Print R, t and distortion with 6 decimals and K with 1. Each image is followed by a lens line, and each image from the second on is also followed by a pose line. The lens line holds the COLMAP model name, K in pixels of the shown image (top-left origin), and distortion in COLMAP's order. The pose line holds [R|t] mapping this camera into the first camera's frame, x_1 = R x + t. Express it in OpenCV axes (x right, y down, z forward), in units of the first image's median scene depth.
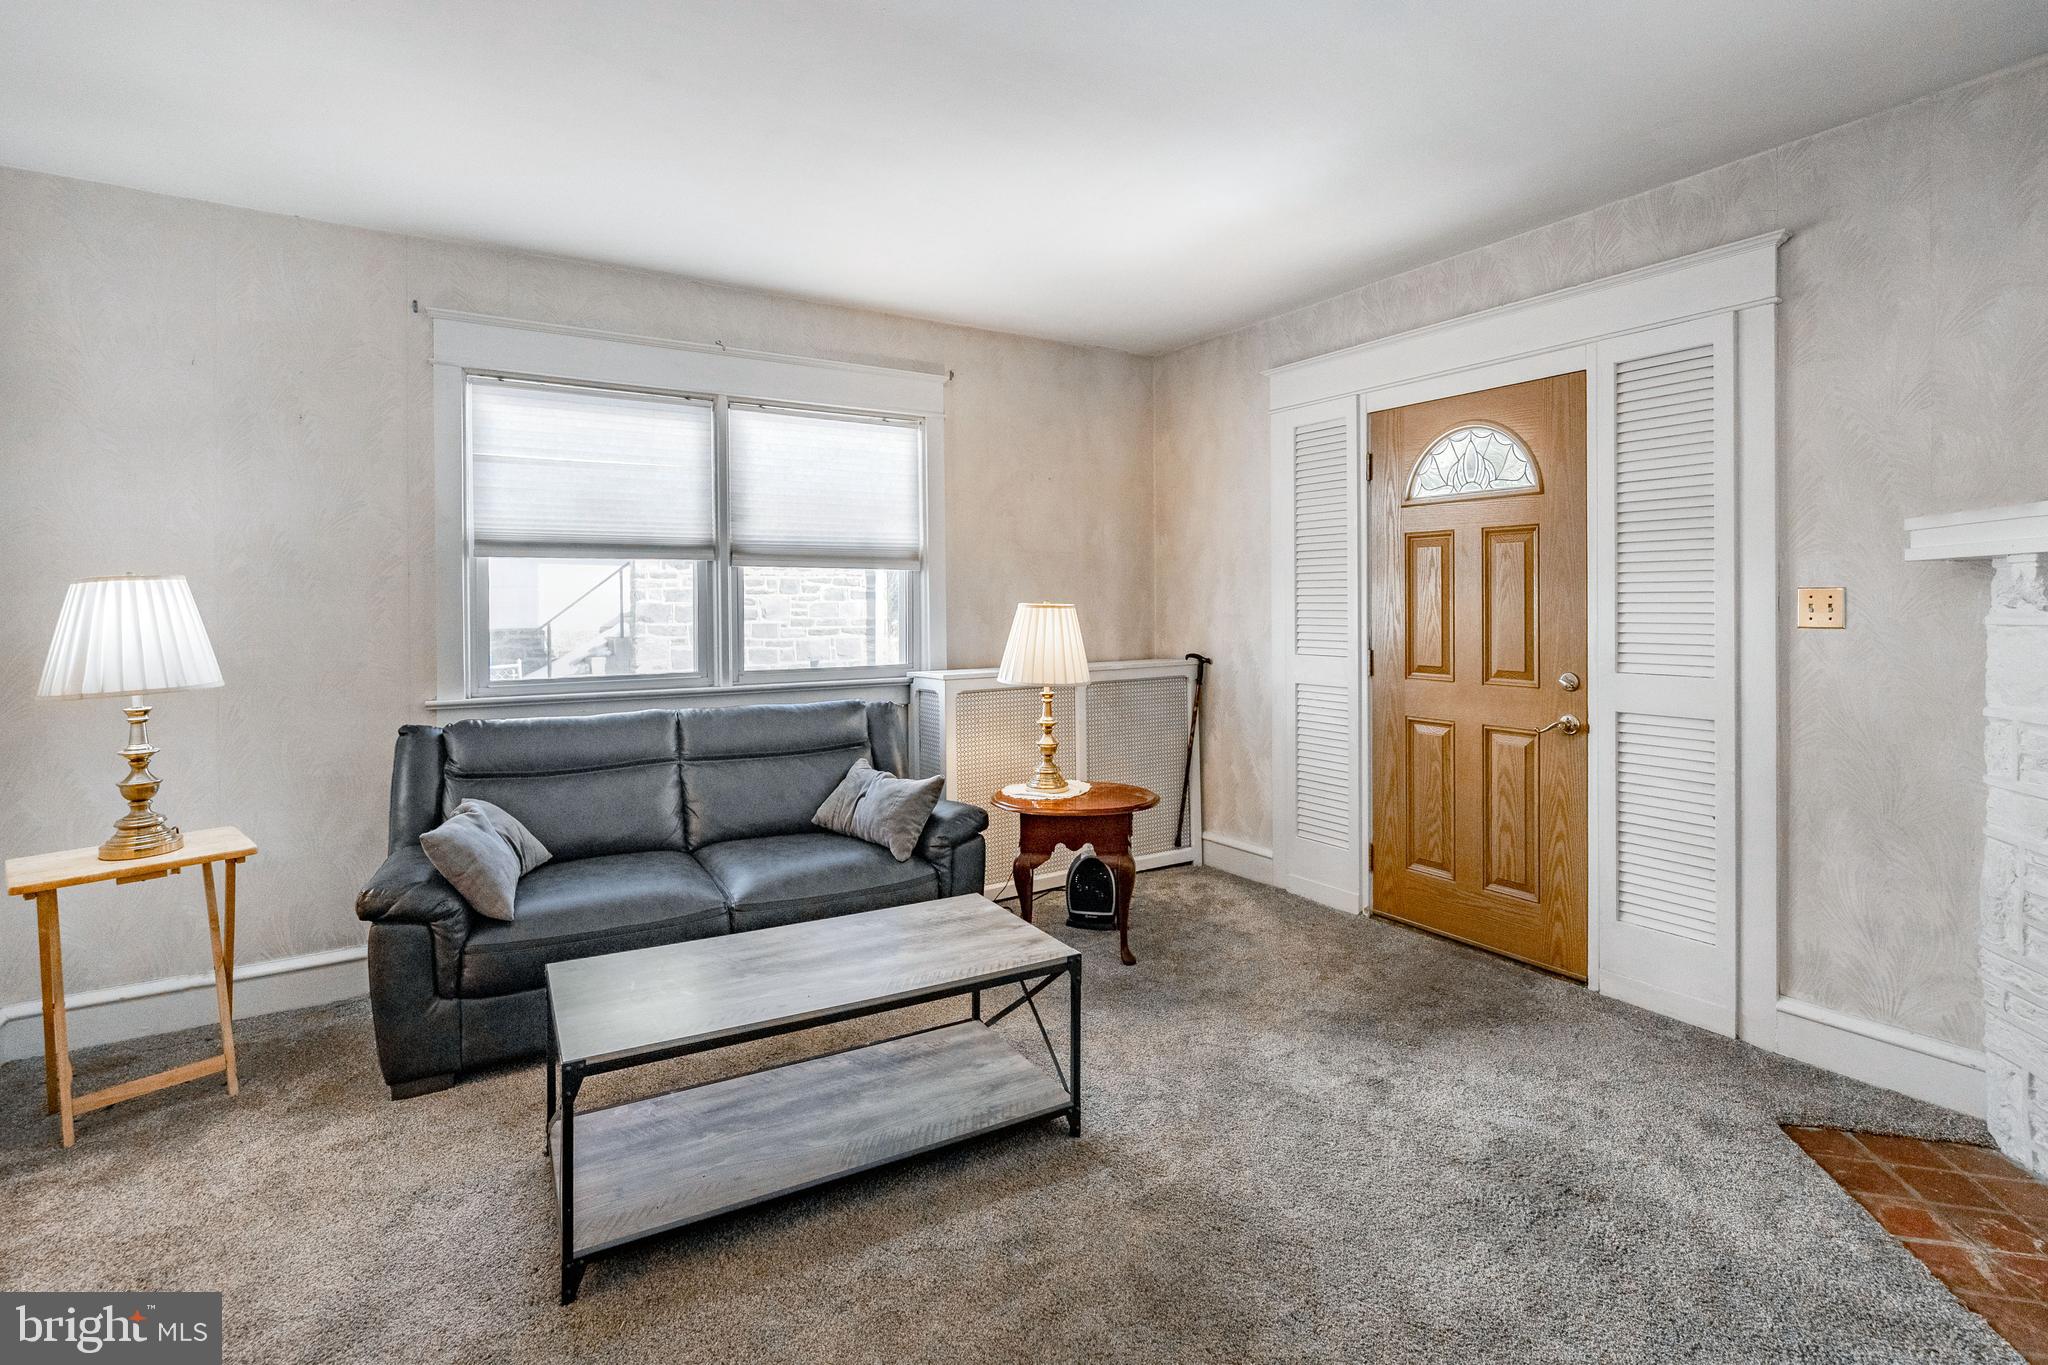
lens RADIAL K [[917.1, 0, 1180.2], [0, 917.1, 612.4], [0, 0, 1]] dist [-0.000758, -0.000013]
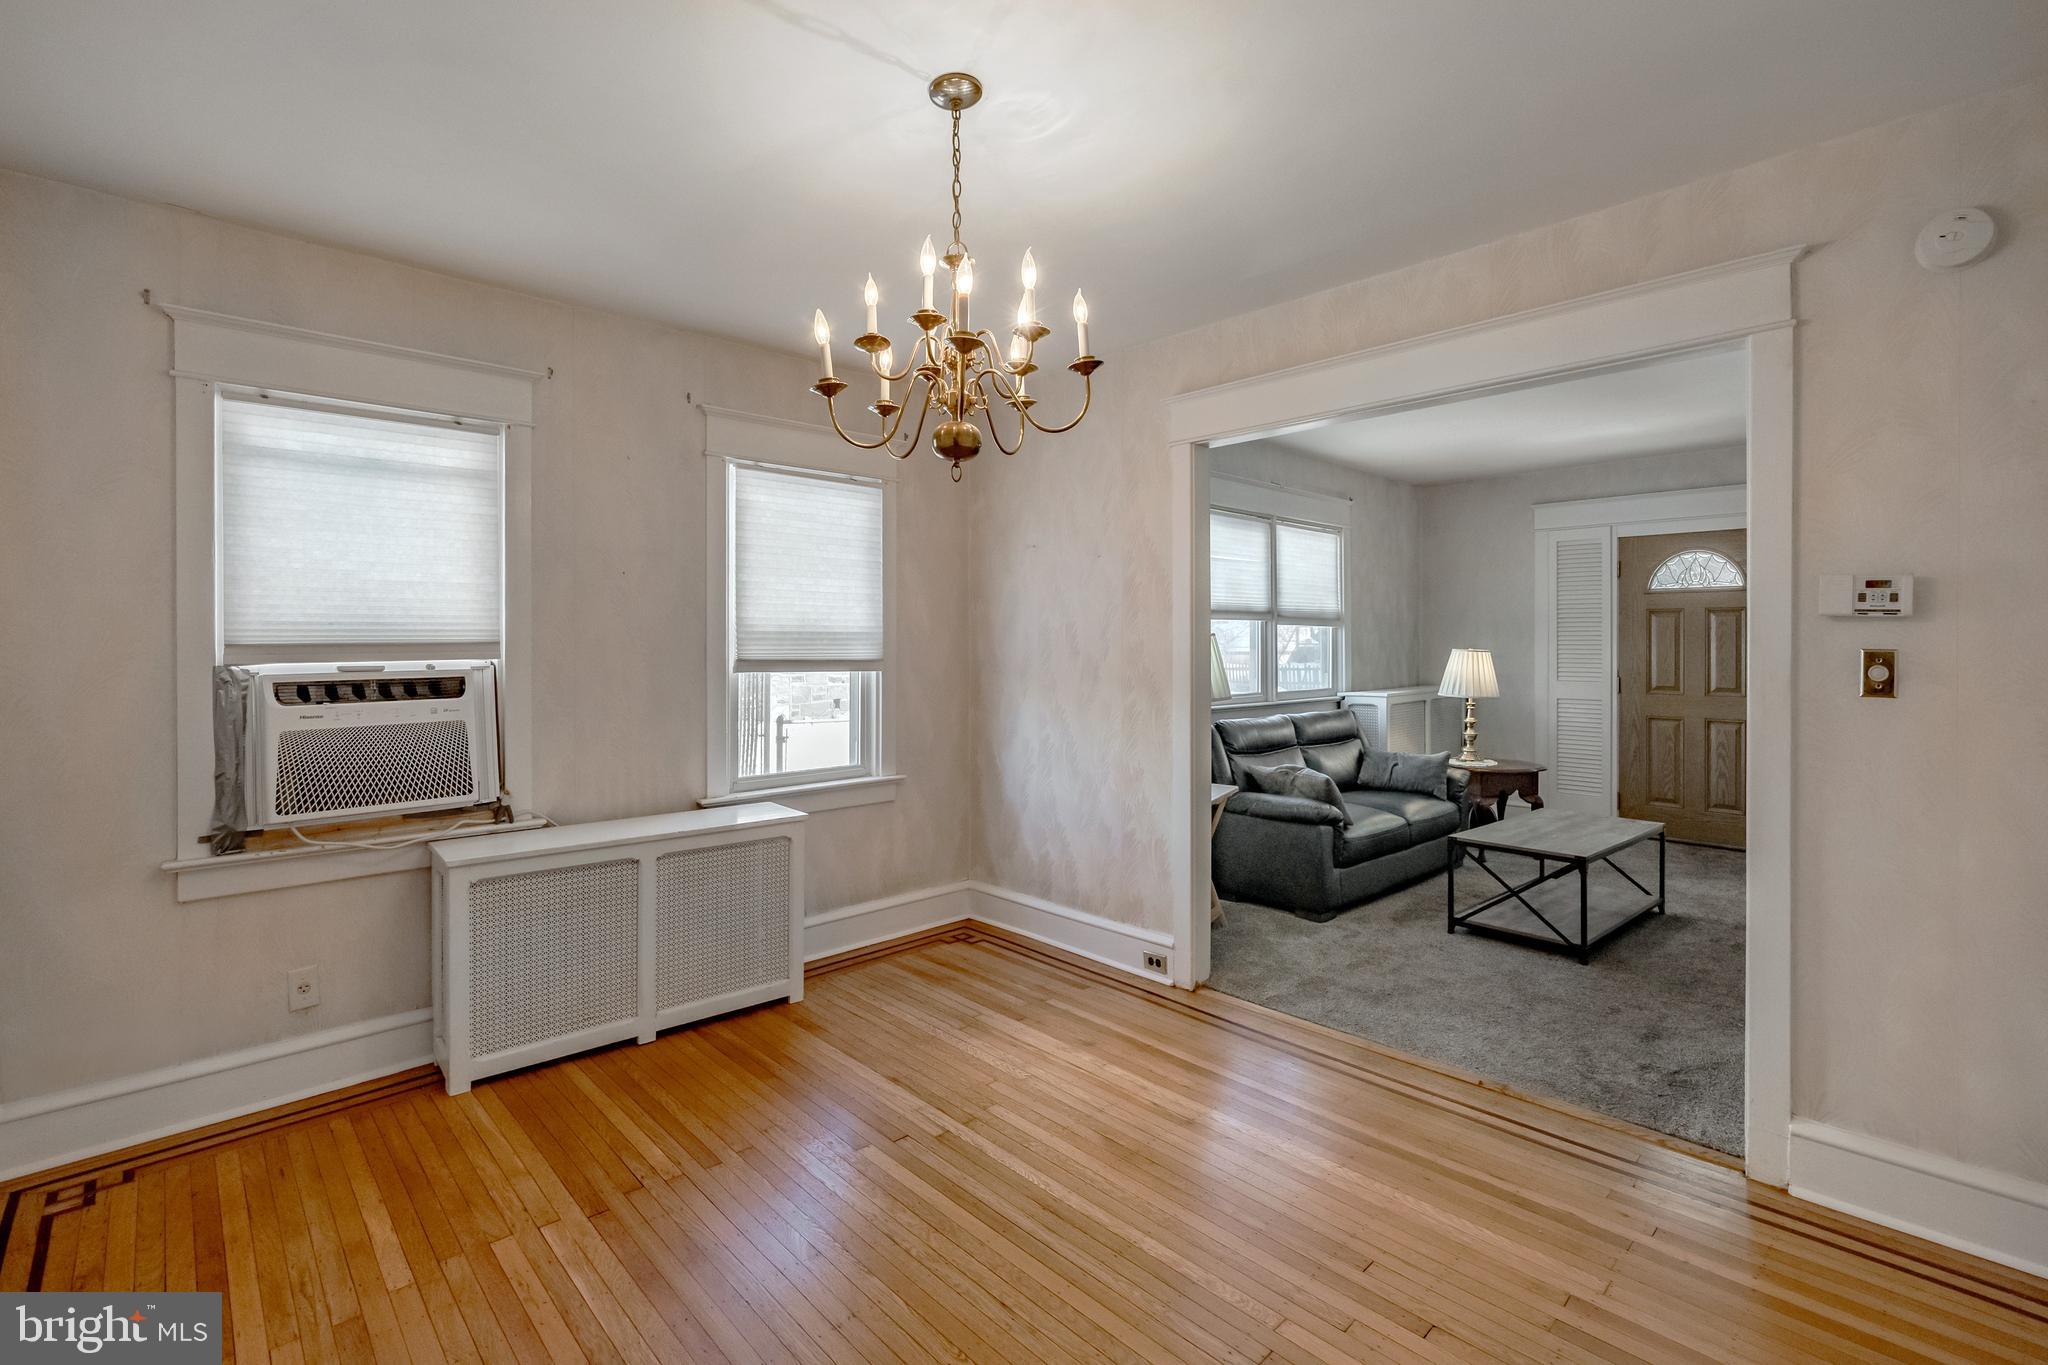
lens RADIAL K [[911.1, 0, 1013.1], [0, 911.1, 642.0], [0, 0, 1]] dist [-0.013734, 0.000226]
pose [[0.984409, 0.005622, 0.175803, -1.242877], [-0.001916, 0.999772, -0.021244, 0.013869], [-0.175883, 0.020576, 0.984196, -0.466422]]
